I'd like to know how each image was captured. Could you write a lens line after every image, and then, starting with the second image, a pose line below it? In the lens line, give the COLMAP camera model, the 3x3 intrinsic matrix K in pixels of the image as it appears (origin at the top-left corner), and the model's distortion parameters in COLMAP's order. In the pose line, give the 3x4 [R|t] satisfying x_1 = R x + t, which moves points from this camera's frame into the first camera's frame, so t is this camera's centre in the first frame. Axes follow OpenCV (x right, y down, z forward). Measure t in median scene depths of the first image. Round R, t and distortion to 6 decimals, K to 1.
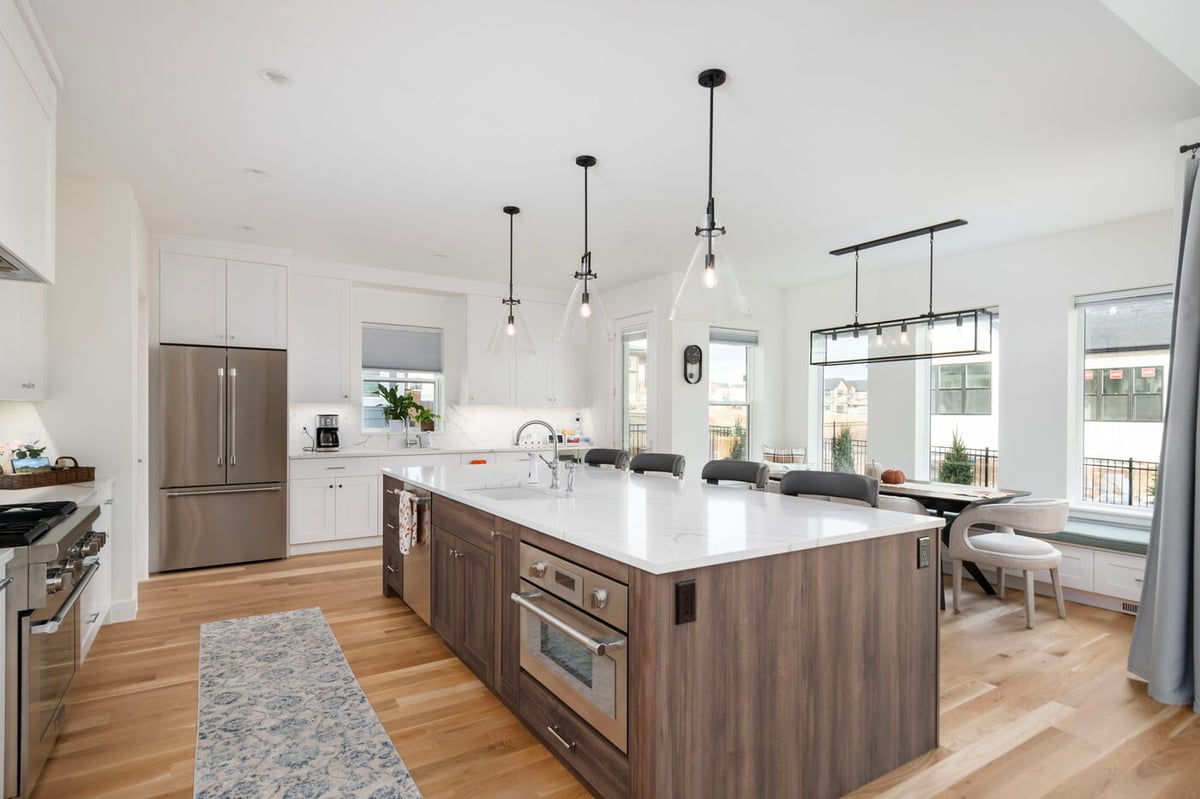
lens RADIAL K [[611.8, 0, 601.7], [0, 611.8, 422.5], [0, 0, 1]] dist [0.015550, -0.008117]
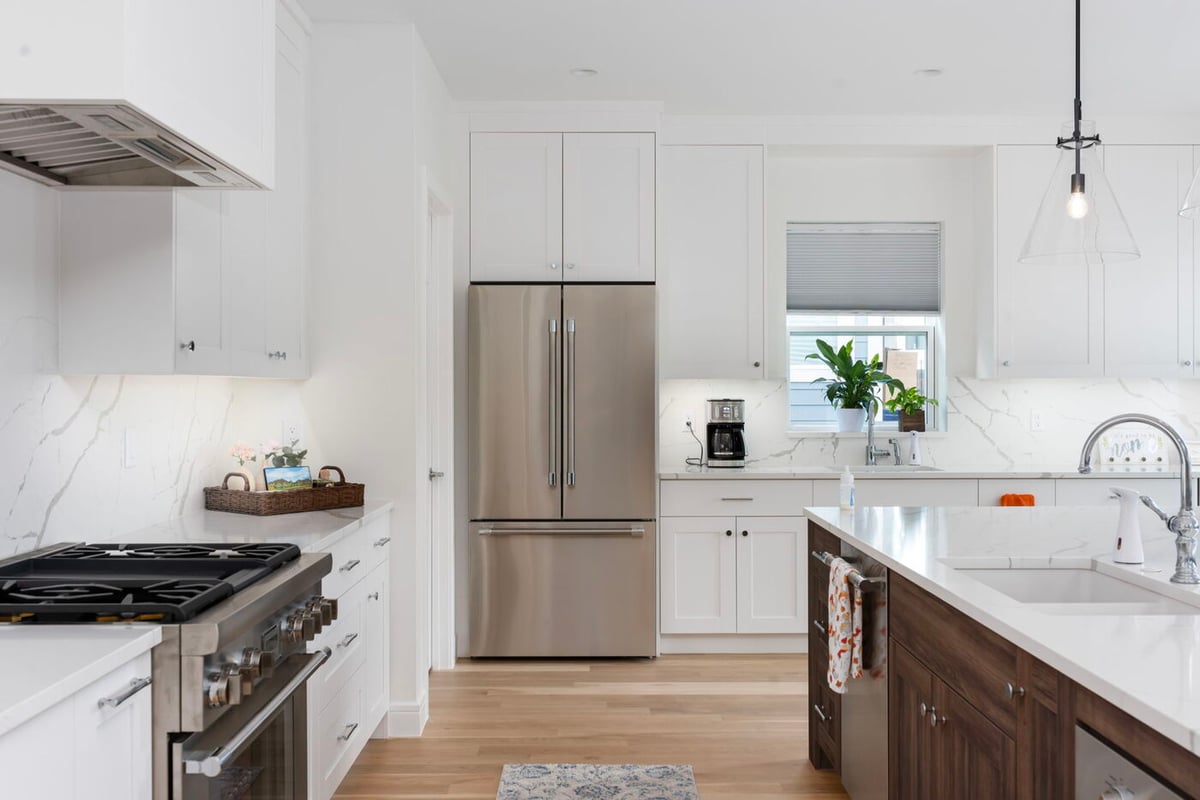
lens RADIAL K [[1138.4, 0, 614.6], [0, 1138.4, 388.5], [0, 0, 1]] dist [-0.004211, 0.000000]
pose [[0.847406, -0.006145, -0.530909, 0.002627], [-0.004600, 0.999811, -0.018914, -0.003231], [0.530925, 0.018470, 0.847217, 0.137193]]
